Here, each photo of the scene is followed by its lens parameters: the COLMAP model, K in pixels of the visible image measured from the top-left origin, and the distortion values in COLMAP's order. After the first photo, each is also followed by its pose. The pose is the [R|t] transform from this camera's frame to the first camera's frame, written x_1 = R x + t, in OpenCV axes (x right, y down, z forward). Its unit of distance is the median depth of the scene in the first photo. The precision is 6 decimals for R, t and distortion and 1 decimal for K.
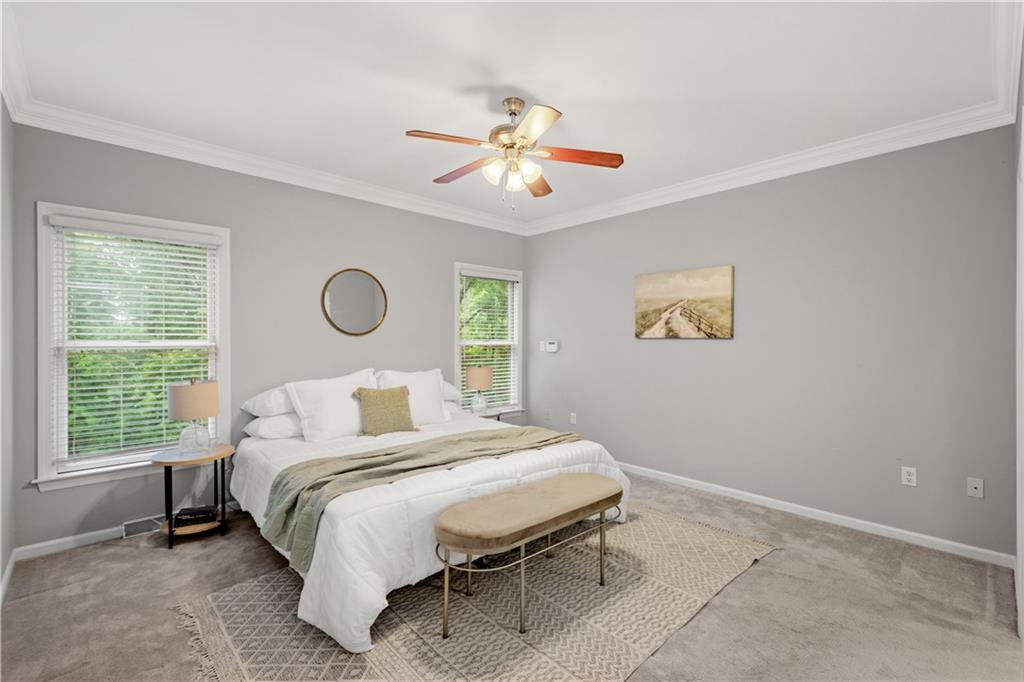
lens RADIAL K [[447.5, 0, 516.1], [0, 447.5, 337.5], [0, 0, 1]] dist [0.008818, -0.001182]
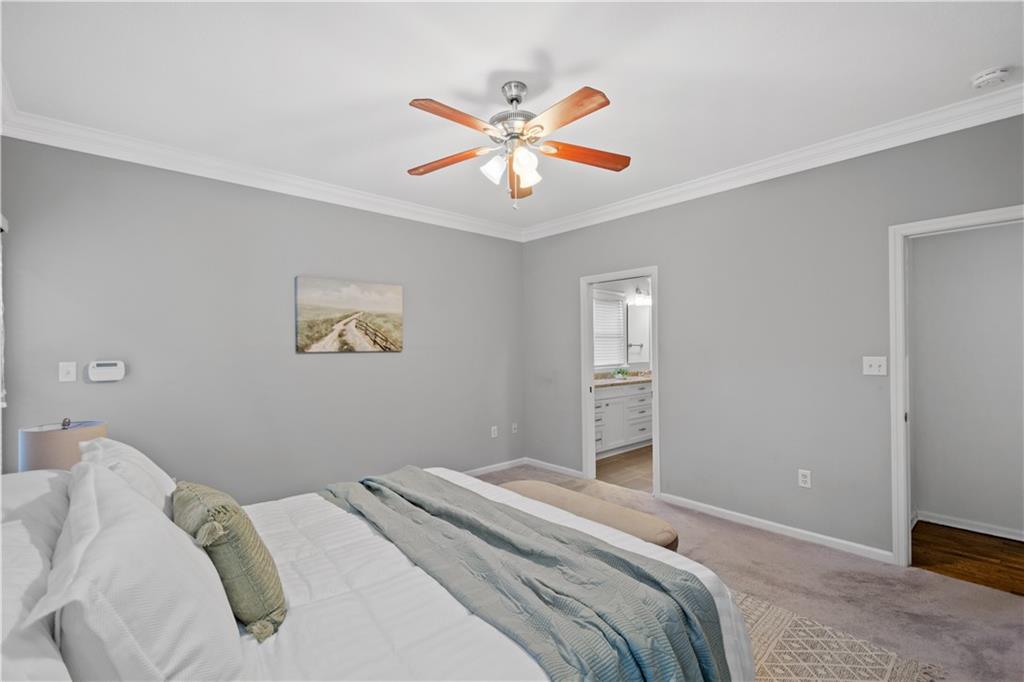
lens RADIAL K [[447.5, 0, 514.1], [0, 447.5, 345.6], [0, 0, 1]] dist [0.008818, -0.001182]
pose [[0.032377, 0.004894, 0.999464, -0.572504], [0.009363, 0.999943, -0.005200, -0.003444], [-0.999432, 0.009526, 0.032330, 0.624594]]
